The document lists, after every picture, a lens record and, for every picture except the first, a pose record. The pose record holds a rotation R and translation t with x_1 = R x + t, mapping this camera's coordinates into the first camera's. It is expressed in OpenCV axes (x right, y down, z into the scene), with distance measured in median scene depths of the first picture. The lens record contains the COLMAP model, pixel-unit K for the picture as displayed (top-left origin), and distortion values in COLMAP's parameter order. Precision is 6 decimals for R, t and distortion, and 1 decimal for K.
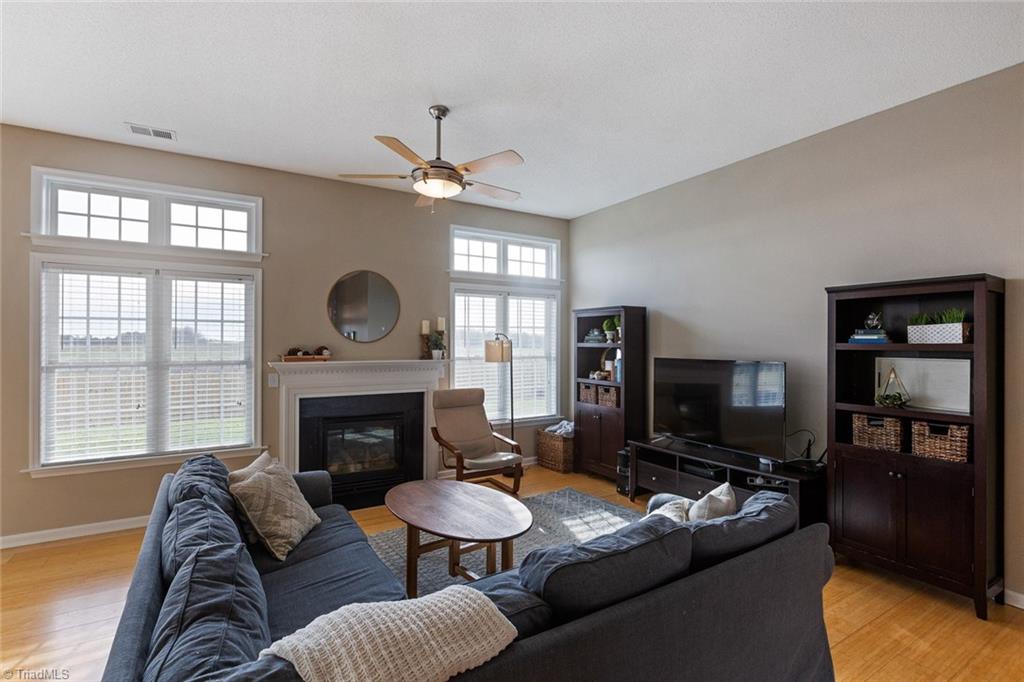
lens RADIAL K [[478.0, 0, 512.0], [0, 478.0, 341.0], [0, 0, 1]] dist [-0.003197, -0.000789]
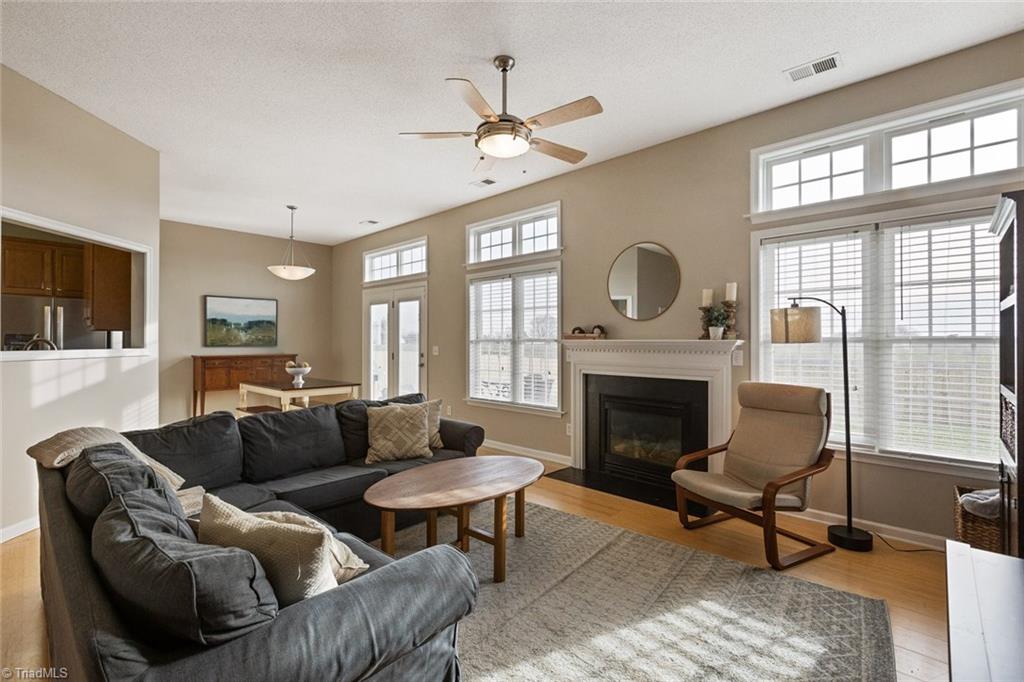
lens RADIAL K [[463.7, 0, 507.8], [0, 463.7, 338.4], [0, 0, 1]] dist [0.001330, 0.000093]
pose [[0.246989, -0.006606, -0.968996, 0.485030], [0.002559, 0.999978, -0.006165, 0.042175], [0.969015, -0.000957, 0.247000, 0.519199]]
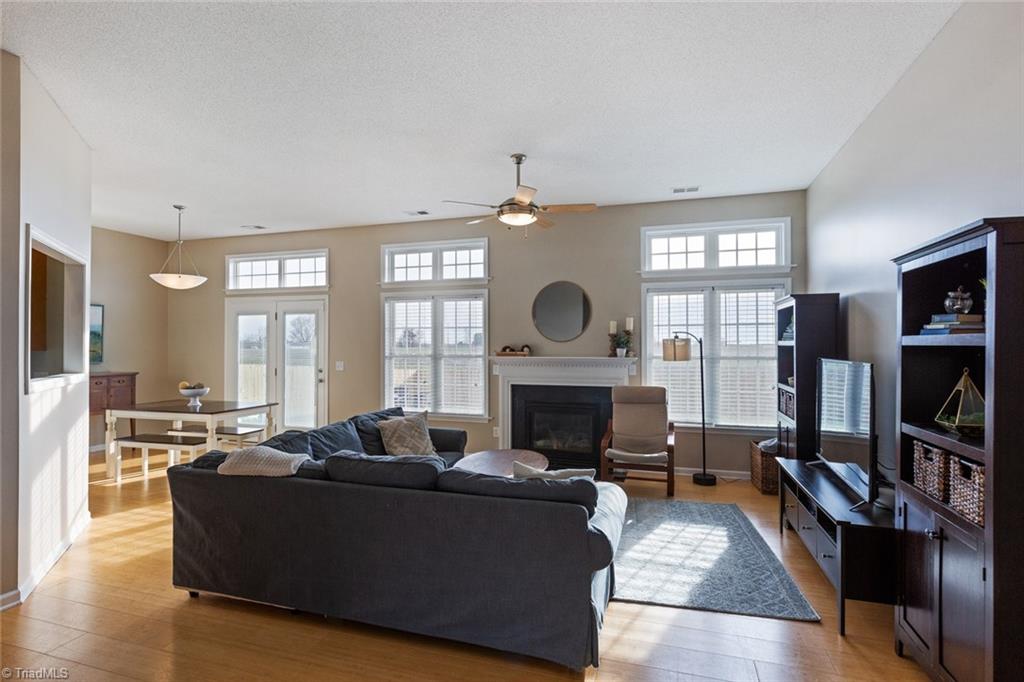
lens RADIAL K [[524.9, 0, 512.0], [0, 524.9, 341.0], [0, 0, 1]] dist [-0.000565, 0.000014]
pose [[0.654636, -0.007867, -0.755904, 0.589523], [0.003521, 0.999967, -0.007357, 0.010308], [0.755936, 0.002155, 0.654642, 0.049374]]
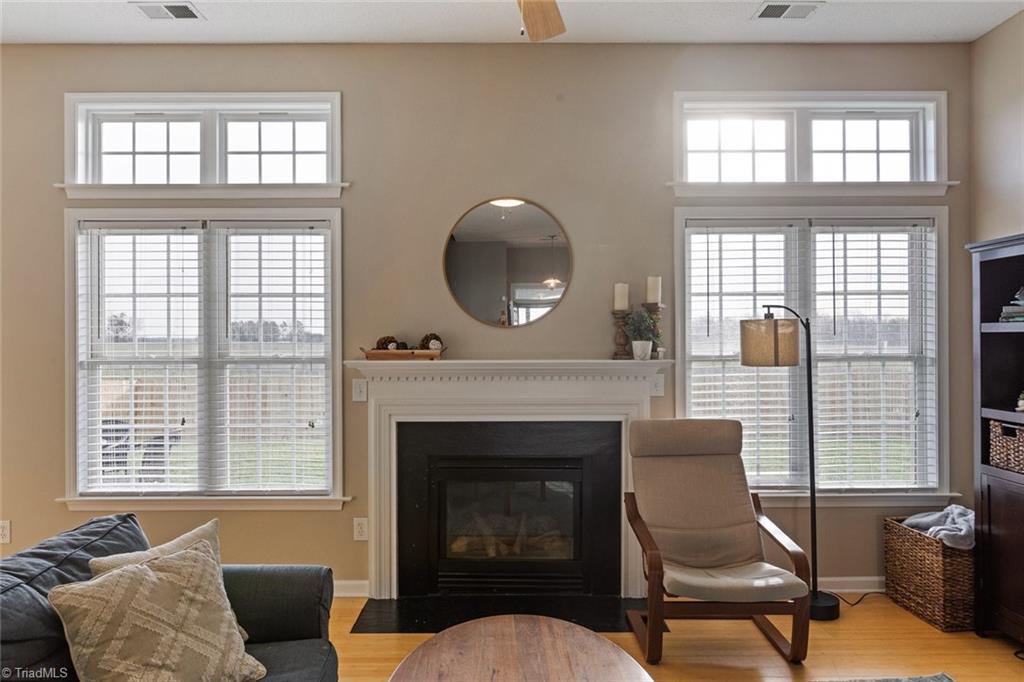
lens RADIAL K [[712.0, 0, 510.1], [0, 712.0, 336.3], [0, 0, 1]] dist [-0.000554, -0.000838]
pose [[0.854777, -0.006965, -0.518949, 0.120270], [0.006724, 0.999975, -0.002347, 0.015522], [0.518952, -0.001483, 0.854802, 0.289223]]
